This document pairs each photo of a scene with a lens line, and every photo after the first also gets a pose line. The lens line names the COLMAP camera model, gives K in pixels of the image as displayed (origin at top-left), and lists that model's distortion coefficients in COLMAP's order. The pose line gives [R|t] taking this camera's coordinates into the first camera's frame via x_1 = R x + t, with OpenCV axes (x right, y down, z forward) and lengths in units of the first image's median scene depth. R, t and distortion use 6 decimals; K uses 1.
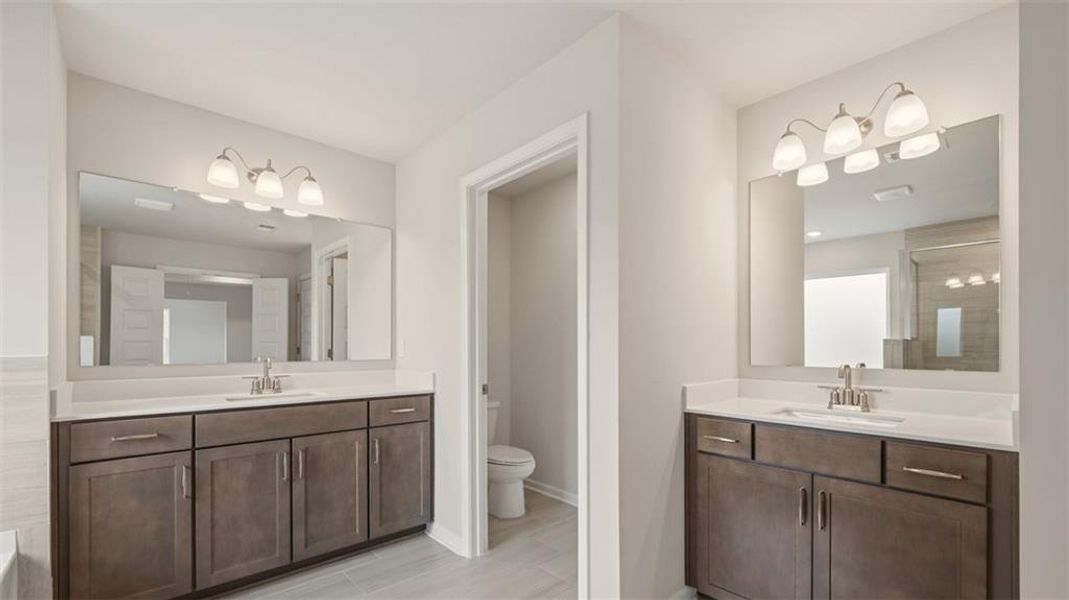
lens RADIAL K [[440.0, 0, 536.3], [0, 440.0, 353.4], [0, 0, 1]] dist [-0.001748, -0.000169]
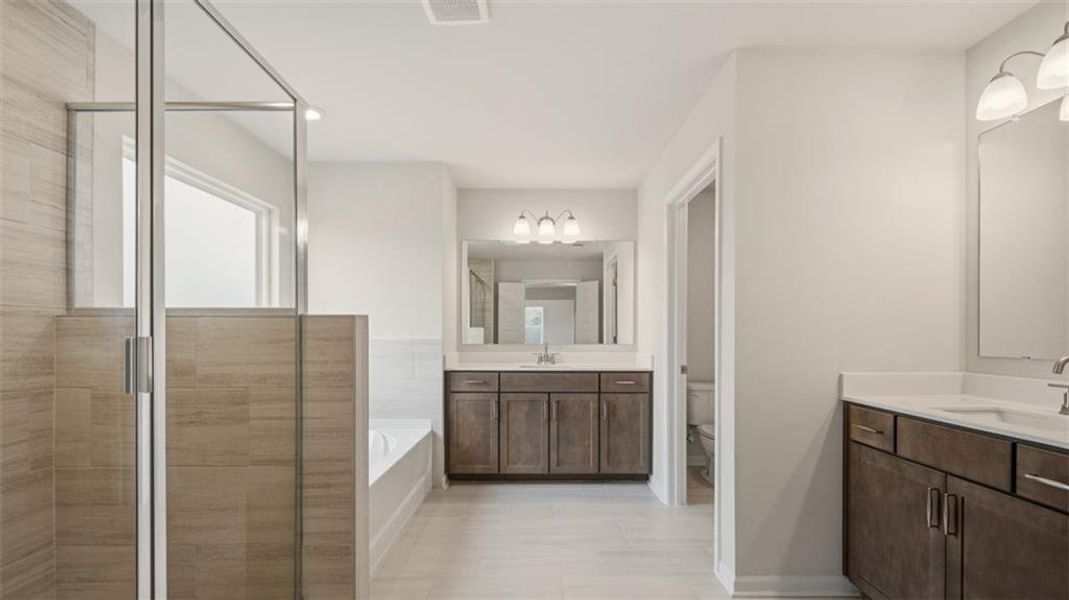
lens RADIAL K [[440.0, 0, 536.3], [0, 440.0, 353.4], [0, 0, 1]] dist [-0.001748, -0.000169]
pose [[0.740667, 0.029444, -0.671227, 0.431211], [-0.010812, 0.999432, 0.031910, 0.004140], [0.671786, -0.016378, 0.740564, -0.170553]]
